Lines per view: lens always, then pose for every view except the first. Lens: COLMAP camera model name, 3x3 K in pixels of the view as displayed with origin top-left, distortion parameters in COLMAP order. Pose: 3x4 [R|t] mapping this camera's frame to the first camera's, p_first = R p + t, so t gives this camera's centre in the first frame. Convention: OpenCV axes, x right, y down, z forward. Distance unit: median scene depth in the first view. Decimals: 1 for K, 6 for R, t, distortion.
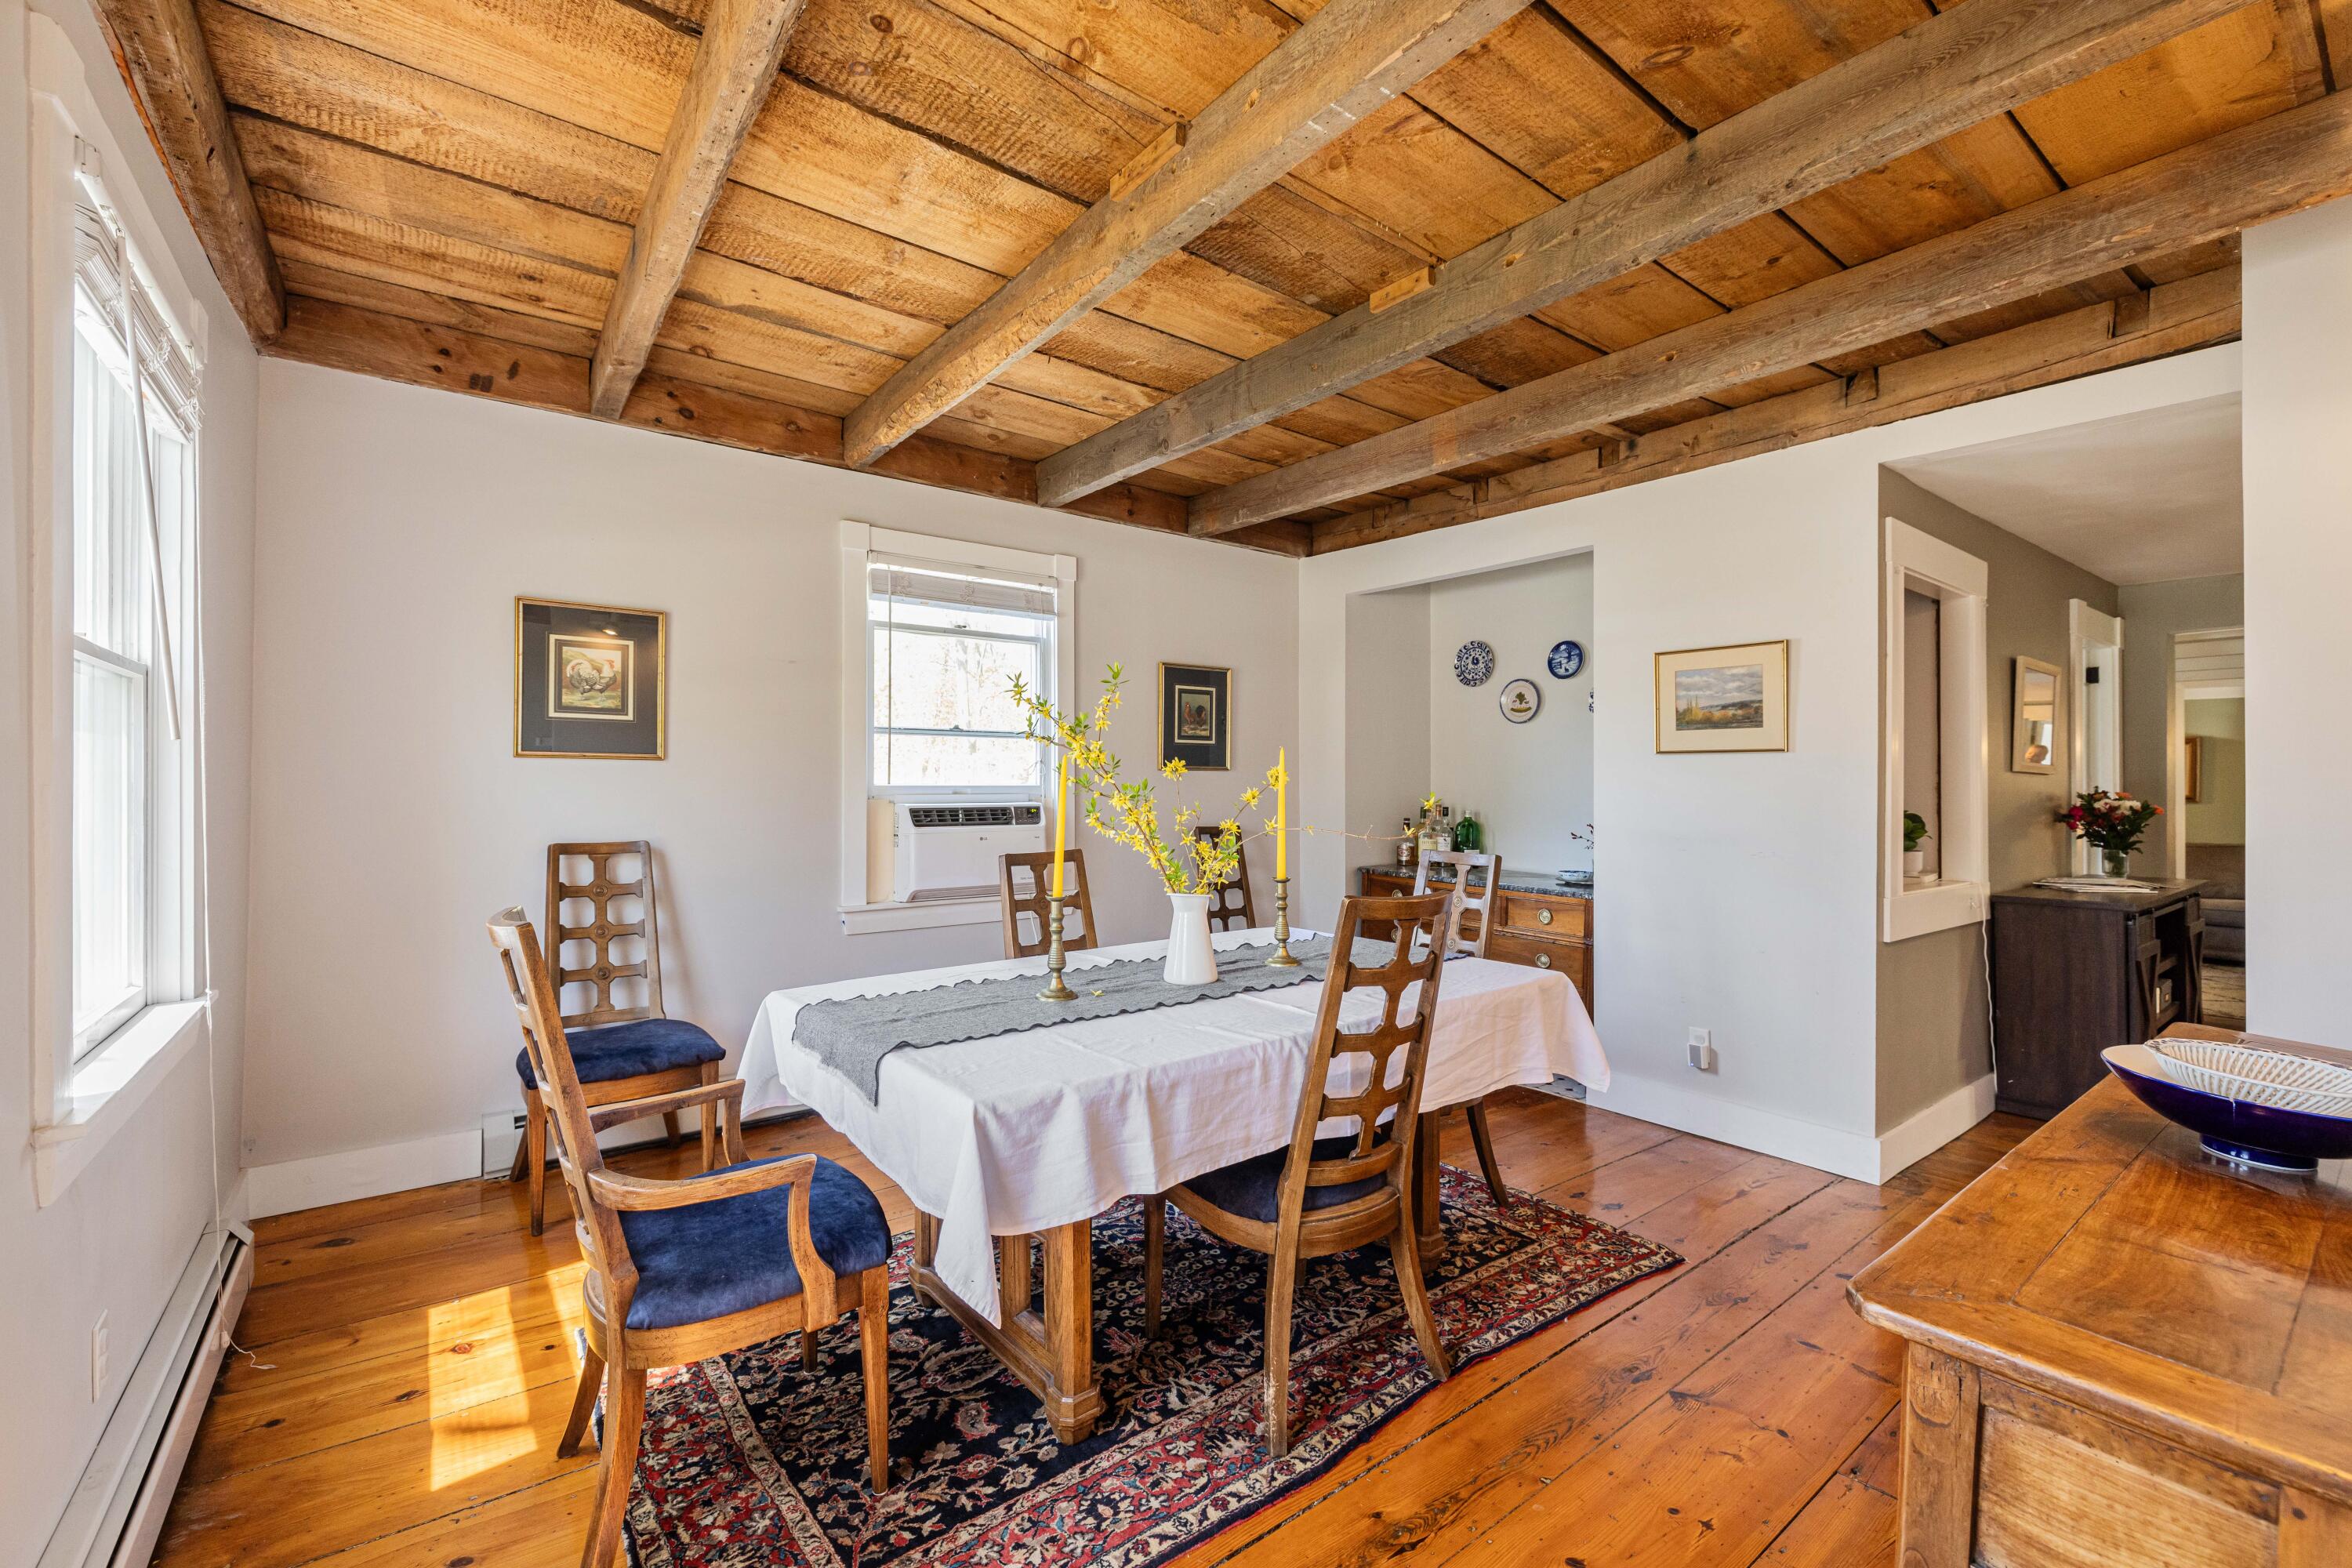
lens RADIAL K [[988.8, 0, 1171.3], [0, 988.8, 789.0], [0, 0, 1]] dist [0.001090, -0.000086]
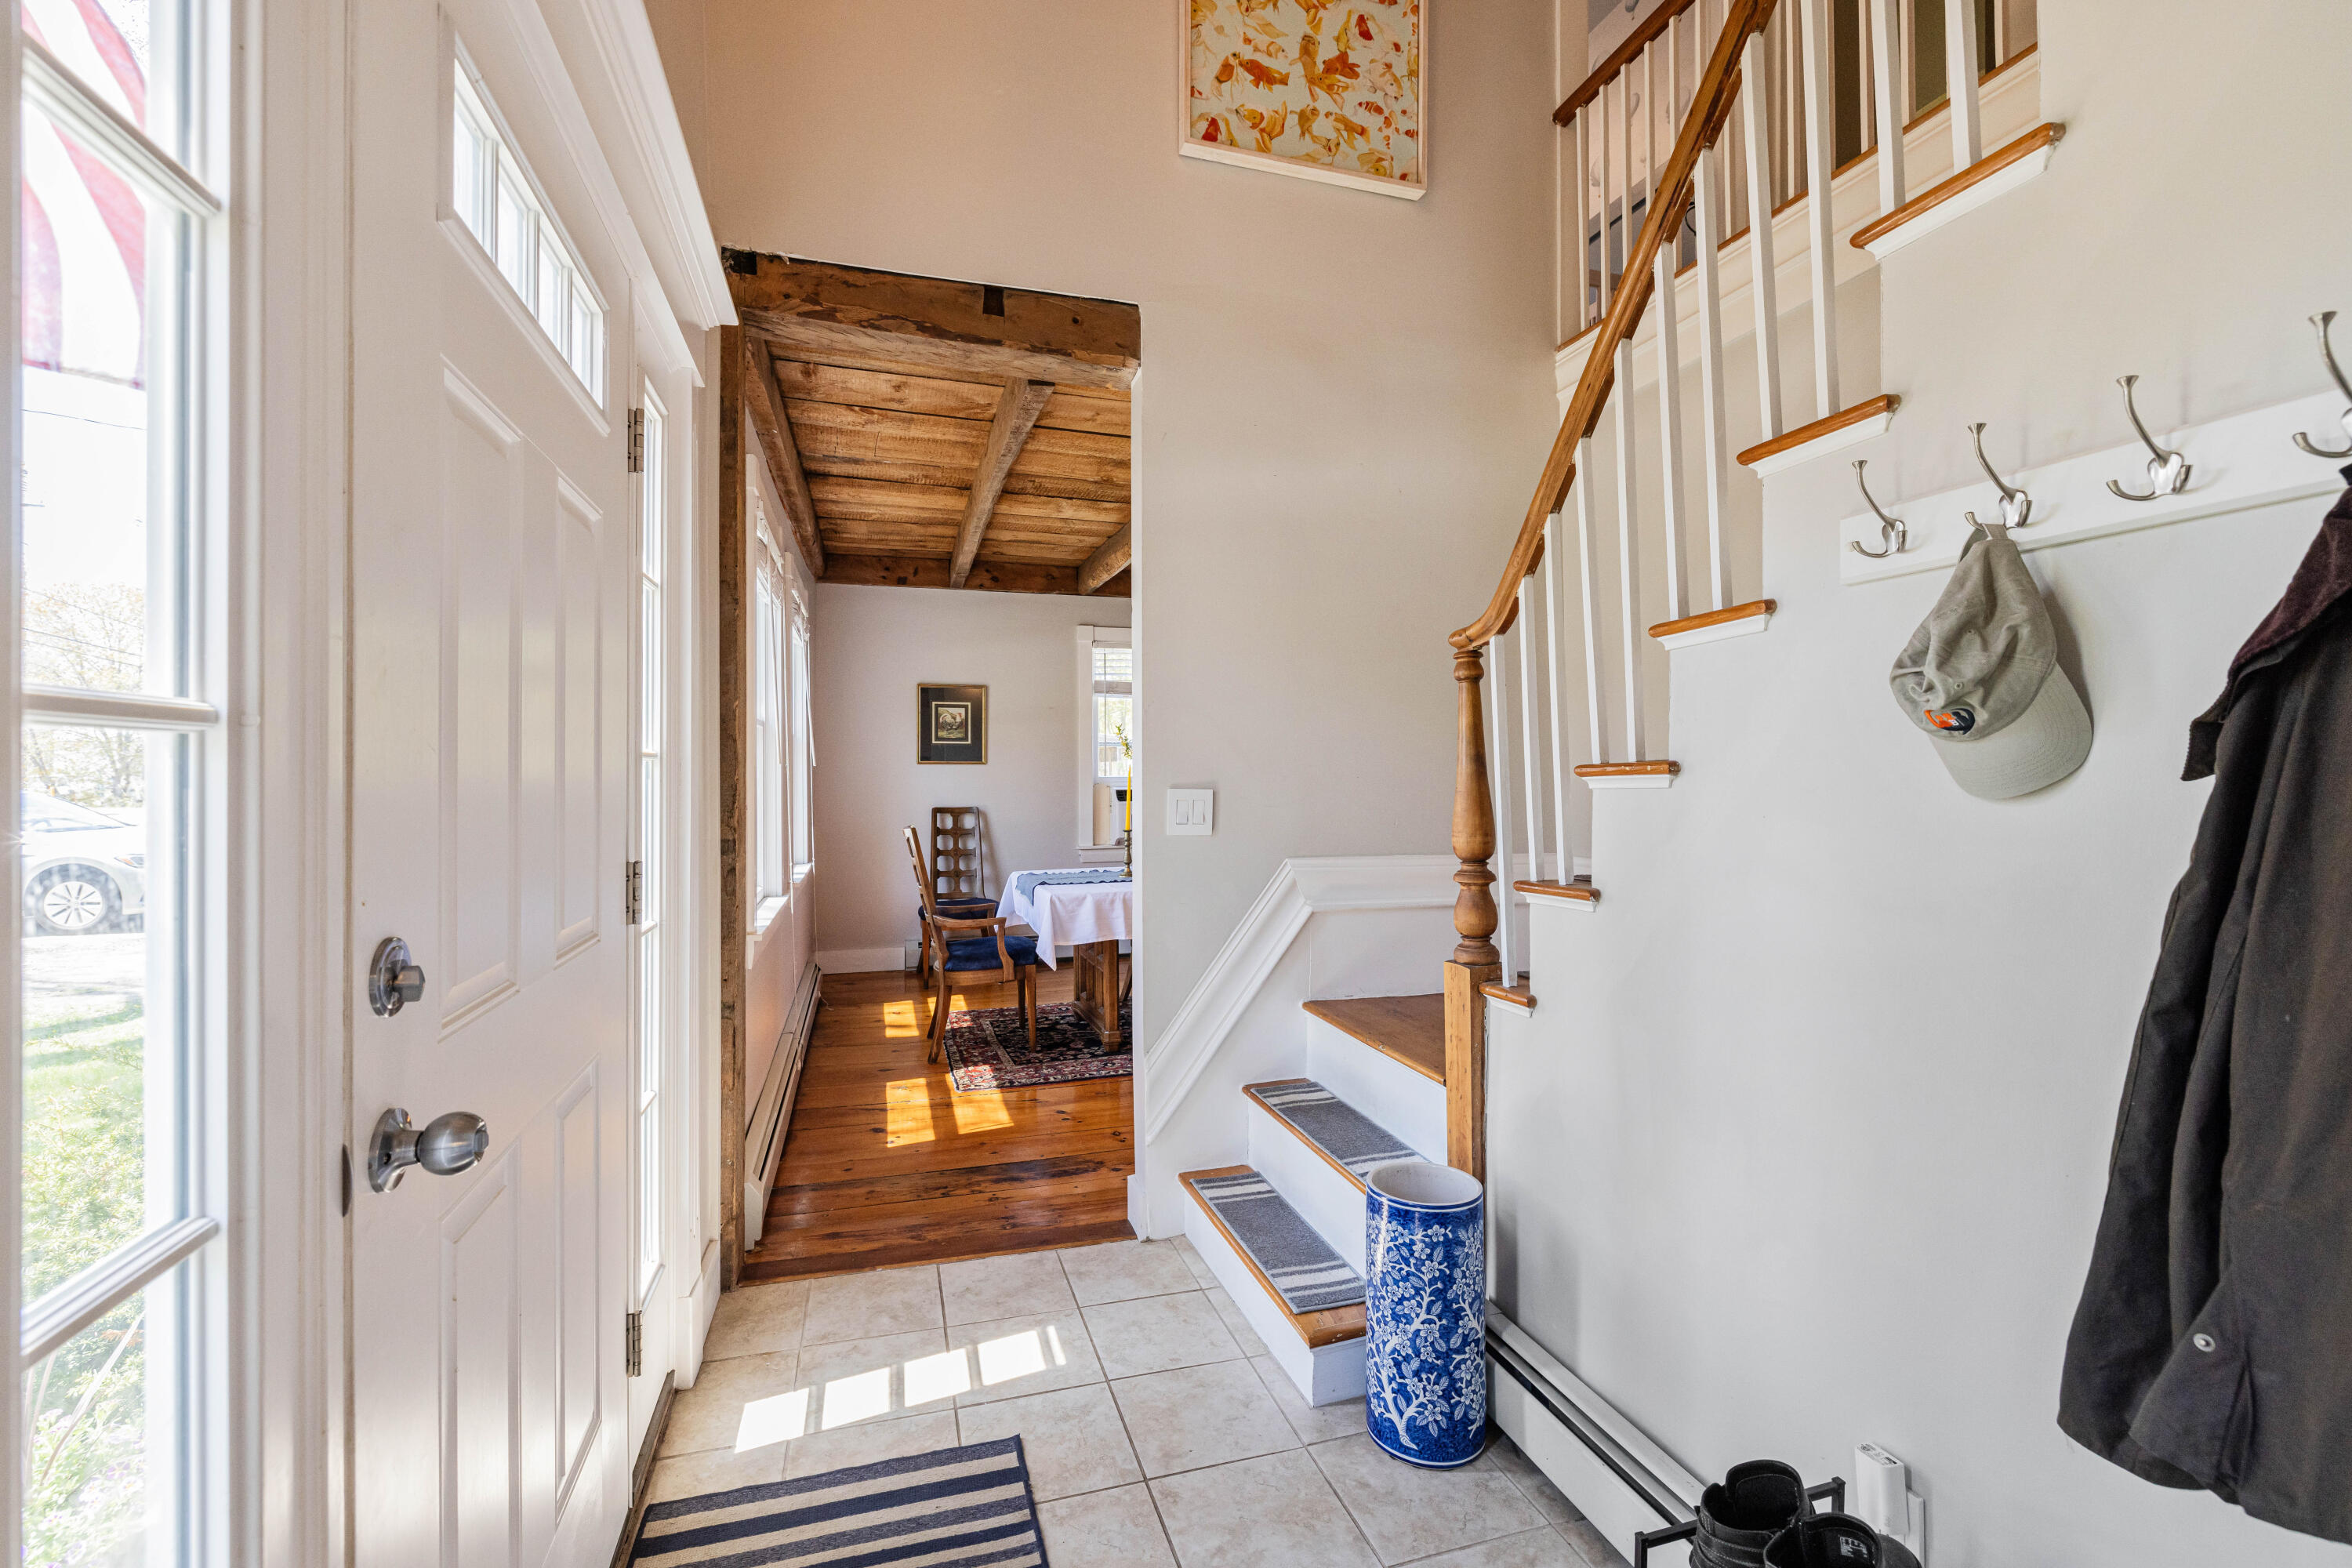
lens RADIAL K [[988.8, 0, 1175.4], [0, 988.8, 772.1], [0, 0, 1]] dist [0.001090, -0.000086]
pose [[0.939865, -0.007670, -0.341460, 0.507680], [0.007221, 0.999971, -0.002586, -0.007463], [0.341469, -0.000035, 0.939893, -0.699849]]
